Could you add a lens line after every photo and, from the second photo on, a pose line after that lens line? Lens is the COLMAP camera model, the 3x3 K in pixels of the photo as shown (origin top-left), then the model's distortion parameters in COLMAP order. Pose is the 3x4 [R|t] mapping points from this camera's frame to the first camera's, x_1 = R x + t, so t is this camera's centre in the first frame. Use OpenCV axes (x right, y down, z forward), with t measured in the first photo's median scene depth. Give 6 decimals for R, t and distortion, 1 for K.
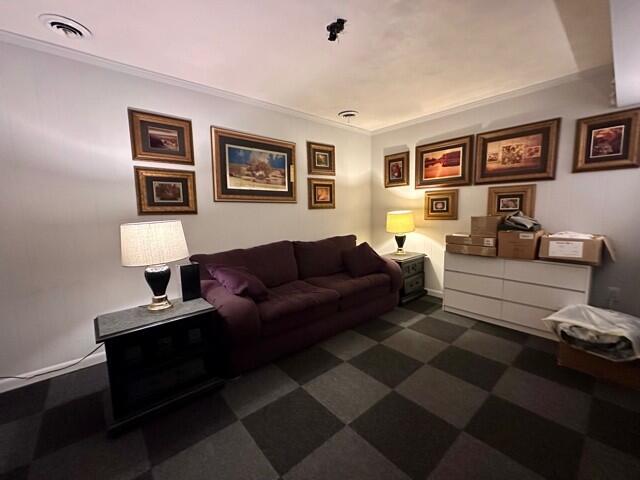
lens RADIAL K [[264.6, 0, 320.4], [0, 264.6, 239.1], [0, 0, 1]] dist [-0.005055, -0.000218]
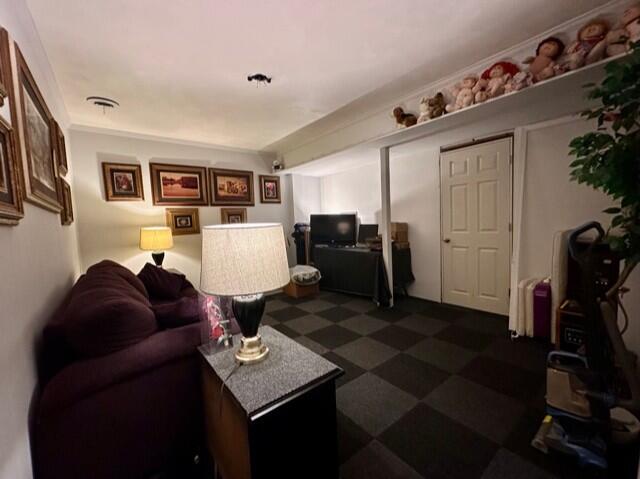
lens RADIAL K [[264.6, 0, 319.2], [0, 264.6, 239.9], [0, 0, 1]] dist [-0.005055, -0.000218]
pose [[0.044973, -0.054811, 0.997483, -0.679777], [0.155839, 0.986655, 0.047189, -0.015823], [-0.986758, 0.153325, 0.052914, 0.413042]]
